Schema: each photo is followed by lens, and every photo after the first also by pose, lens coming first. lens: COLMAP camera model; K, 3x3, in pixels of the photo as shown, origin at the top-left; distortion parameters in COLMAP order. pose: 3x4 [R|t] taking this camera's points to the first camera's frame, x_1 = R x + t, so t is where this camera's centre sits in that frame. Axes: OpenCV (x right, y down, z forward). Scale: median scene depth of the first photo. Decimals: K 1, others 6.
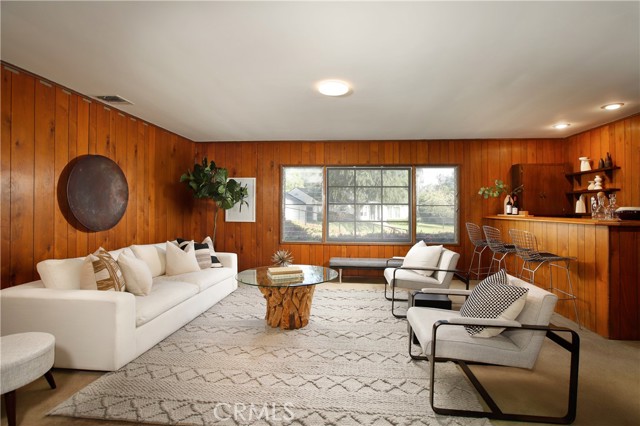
lens RADIAL K [[316.0, 0, 316.8], [0, 316.0, 206.8], [0, 0, 1]] dist [-0.018720, 0.002744]
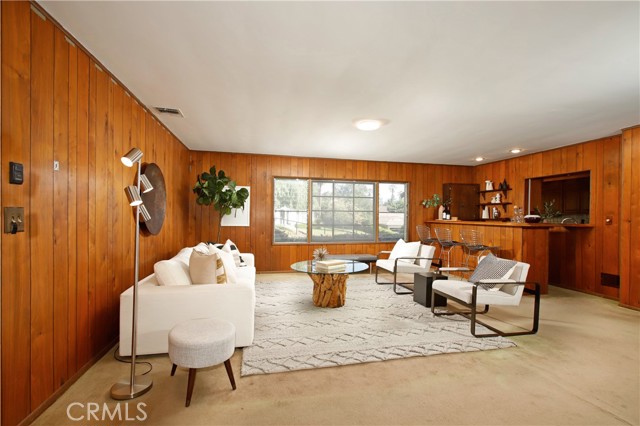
lens RADIAL K [[299.3, 0, 322.8], [0, 299.3, 216.6], [0, 0, 1]] dist [-0.002118, -0.000399]
pose [[0.947624, 0.001549, 0.319385, -0.347086], [-0.005936, 0.999901, 0.012763, -0.001673], [-0.319334, -0.013991, 0.947539, -0.096427]]
